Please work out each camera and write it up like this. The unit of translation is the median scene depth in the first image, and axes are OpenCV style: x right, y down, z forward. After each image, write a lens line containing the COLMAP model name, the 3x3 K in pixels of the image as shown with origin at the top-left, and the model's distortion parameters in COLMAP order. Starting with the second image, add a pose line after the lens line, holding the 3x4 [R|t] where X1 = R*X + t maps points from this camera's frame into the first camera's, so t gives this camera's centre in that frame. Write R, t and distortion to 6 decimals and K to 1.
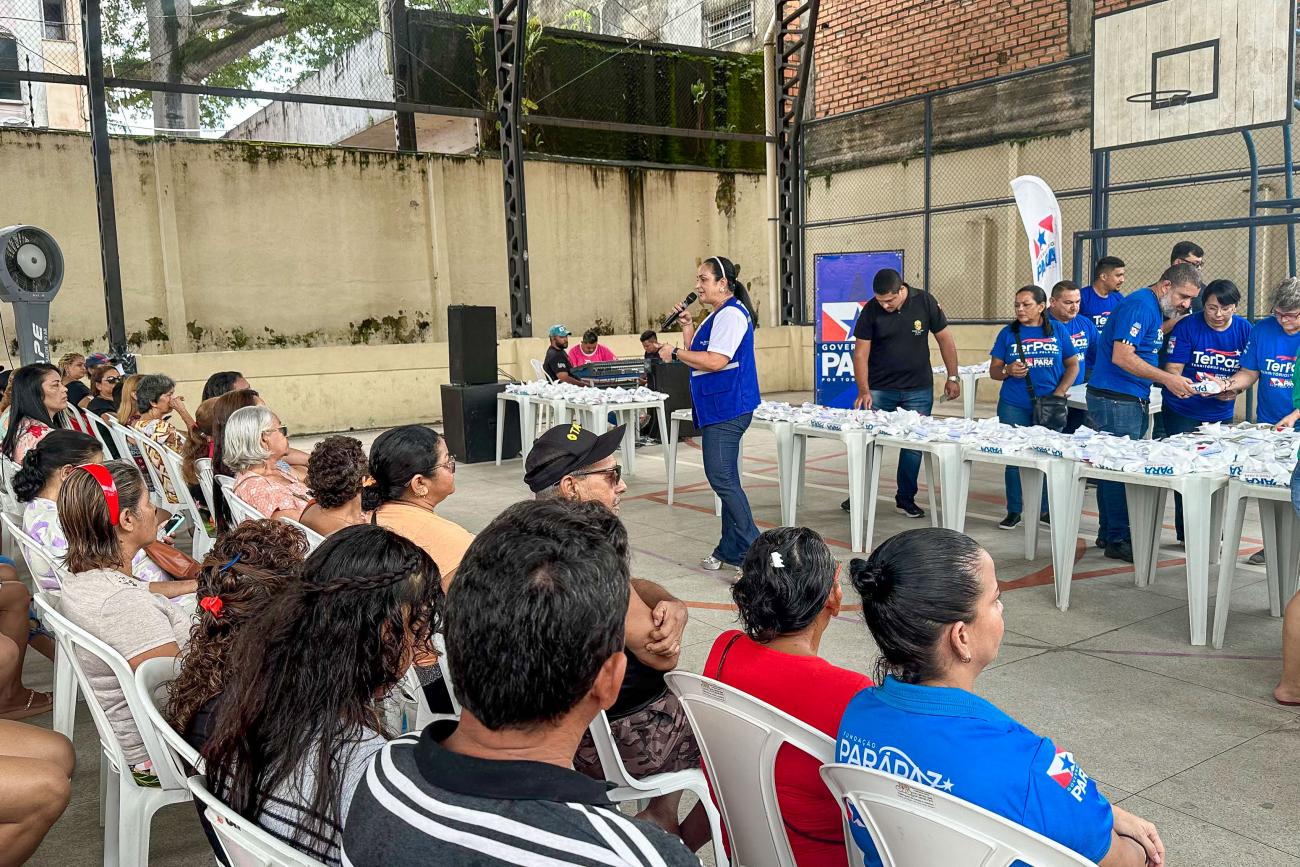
lens RADIAL K [[955.5, 0, 694.6], [0, 955.5, 433.5], [0, 0, 1]] dist [0.097223, -0.138057]
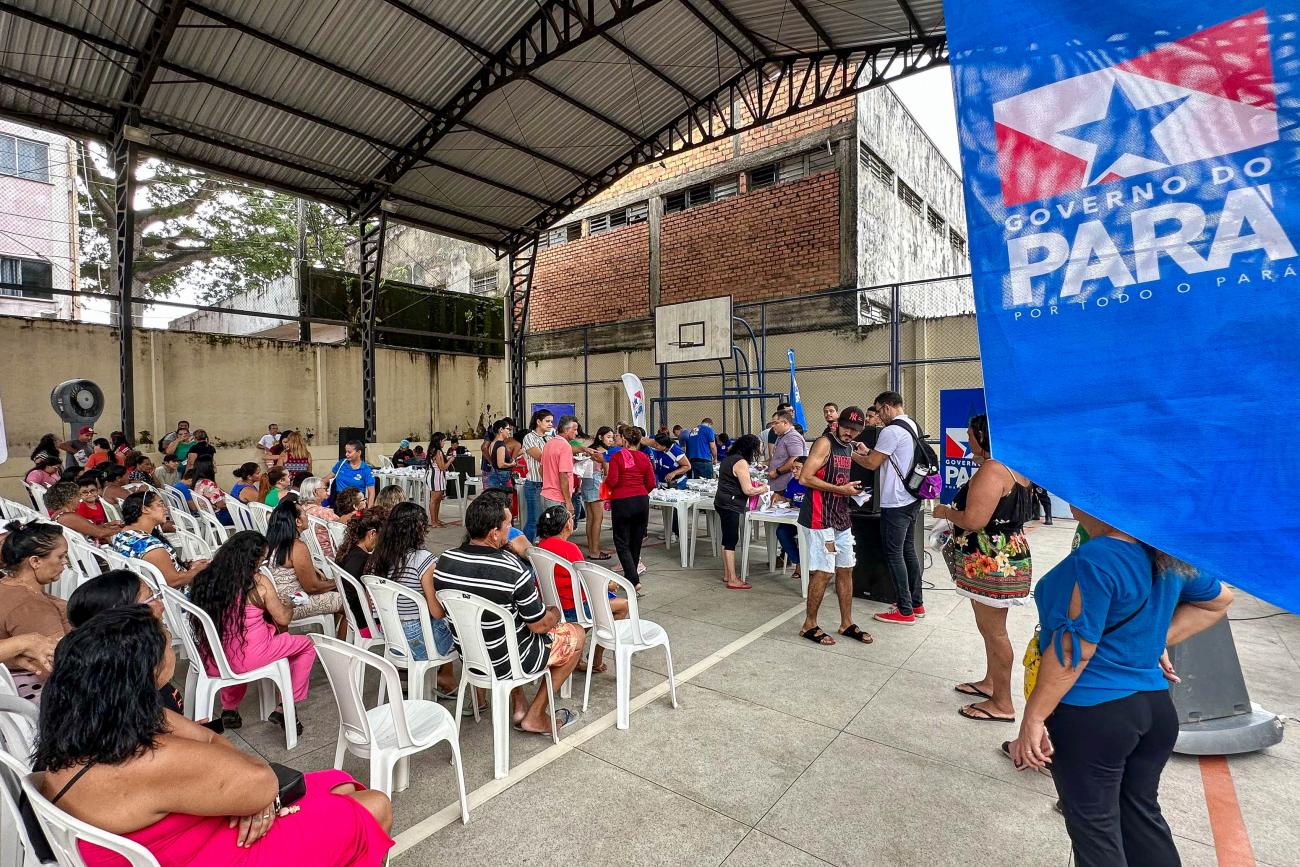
lens RADIAL K [[615.1, 0, 650.0], [0, 615.1, 433.5], [0, 0, 1]] dist [-0.000015, -0.000189]
pose [[0.946136, 0.014149, 0.323461, -0.052427], [0.020907, 0.994290, -0.104647, 0.015351], [-0.323095, 0.105773, 0.940437, -0.268502]]
